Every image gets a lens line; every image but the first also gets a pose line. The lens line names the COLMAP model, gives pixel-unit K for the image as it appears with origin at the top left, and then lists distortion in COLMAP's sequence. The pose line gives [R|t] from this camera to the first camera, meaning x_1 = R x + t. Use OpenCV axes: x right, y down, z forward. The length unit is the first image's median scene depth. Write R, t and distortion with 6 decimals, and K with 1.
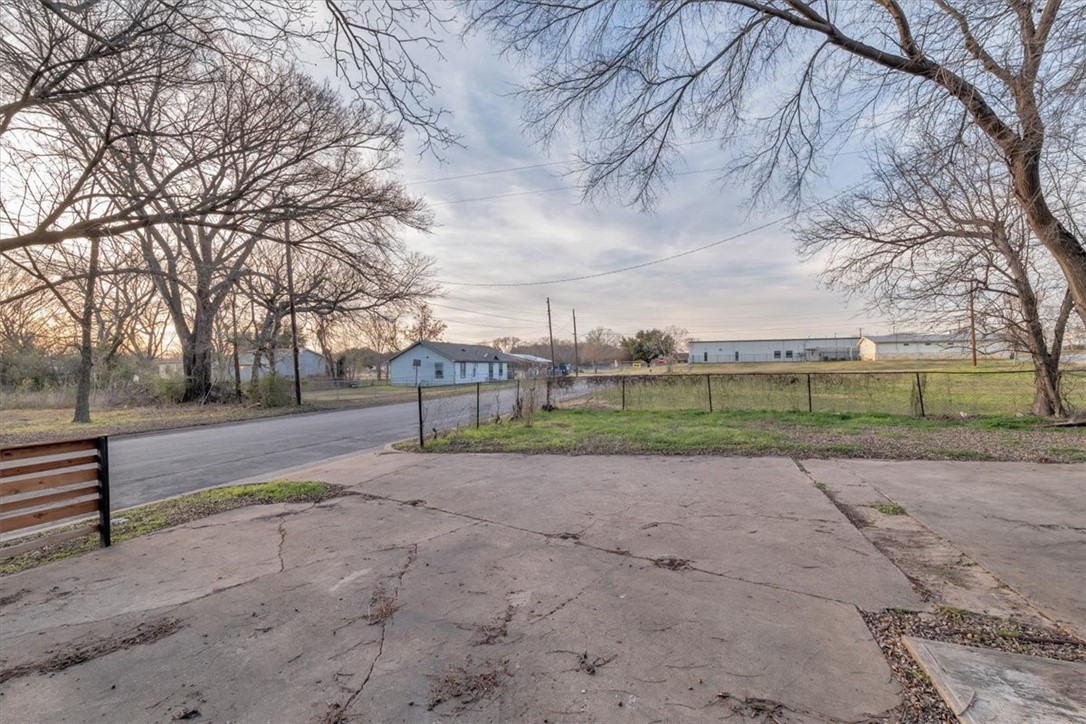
lens RADIAL K [[445.9, 0, 544.2], [0, 445.9, 361.6], [0, 0, 1]] dist [-0.001286, -0.000190]
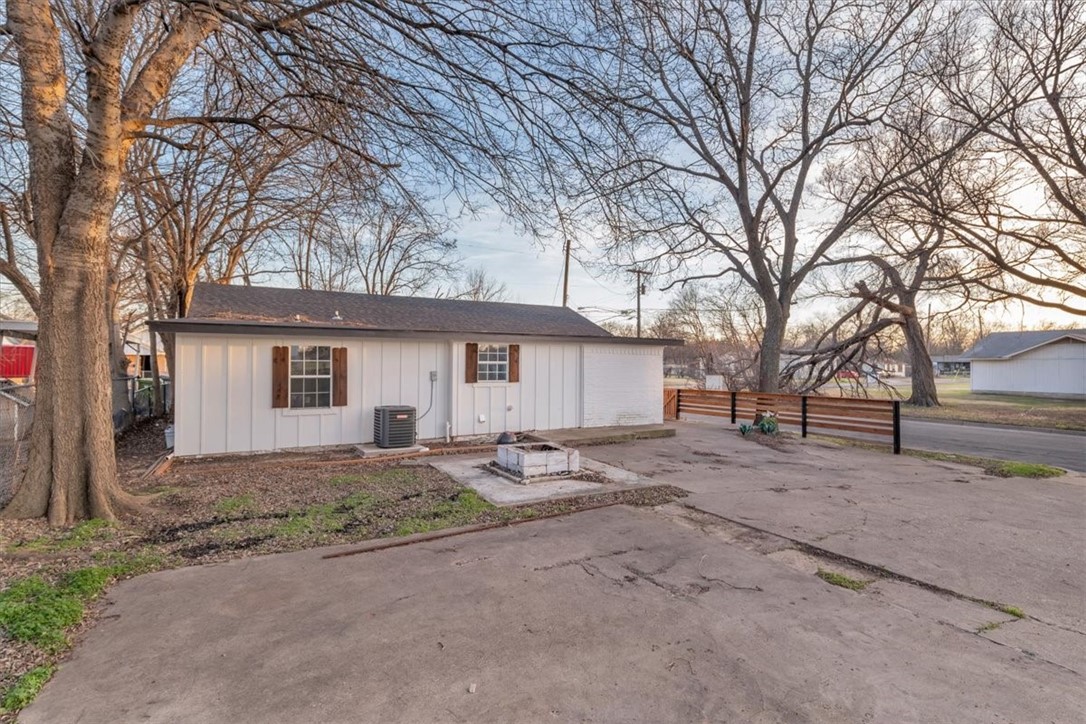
lens RADIAL K [[445.9, 0, 544.2], [0, 445.9, 361.6], [0, 0, 1]] dist [-0.001286, -0.000190]
pose [[-0.670759, -0.004434, -0.741662, 1.919455], [-0.006532, 0.999979, -0.000071, -0.009954], [0.741646, 0.004796, -0.670774, 1.343497]]
